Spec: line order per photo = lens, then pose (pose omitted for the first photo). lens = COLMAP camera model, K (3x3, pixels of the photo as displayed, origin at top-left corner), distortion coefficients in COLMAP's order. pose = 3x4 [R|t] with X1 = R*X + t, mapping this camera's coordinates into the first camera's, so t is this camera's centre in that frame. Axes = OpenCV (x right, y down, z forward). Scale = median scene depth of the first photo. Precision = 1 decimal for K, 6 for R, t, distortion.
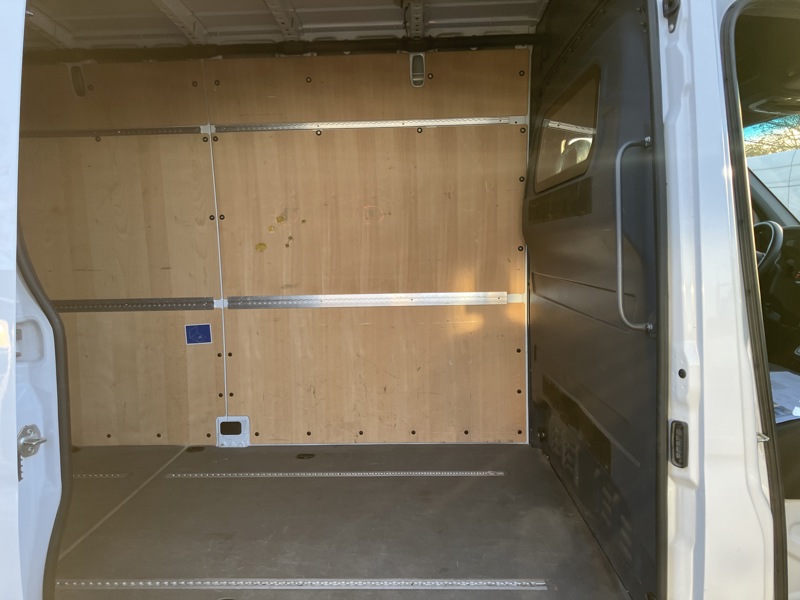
lens RADIAL K [[655.1, 0, 396.9], [0, 655.1, 301.0], [0, 0, 1]] dist [0.010816, -0.004575]
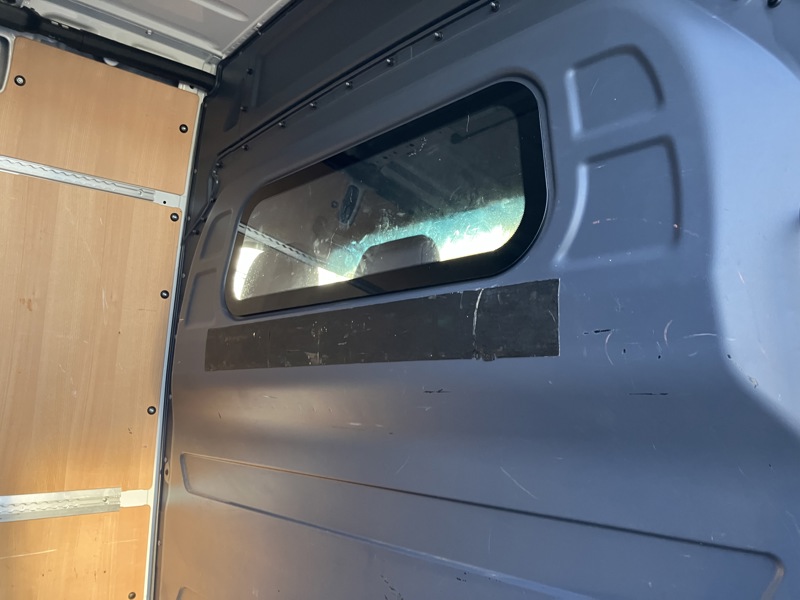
lens RADIAL K [[655.1, 0, 396.9], [0, 655.1, 301.0], [0, 0, 1]] dist [0.010816, -0.004575]
pose [[0.723798, 0.131792, 0.677309, -0.064912], [0.036259, 0.972969, -0.228070, -0.034601], [-0.689059, 0.189635, 0.699454, 0.440778]]
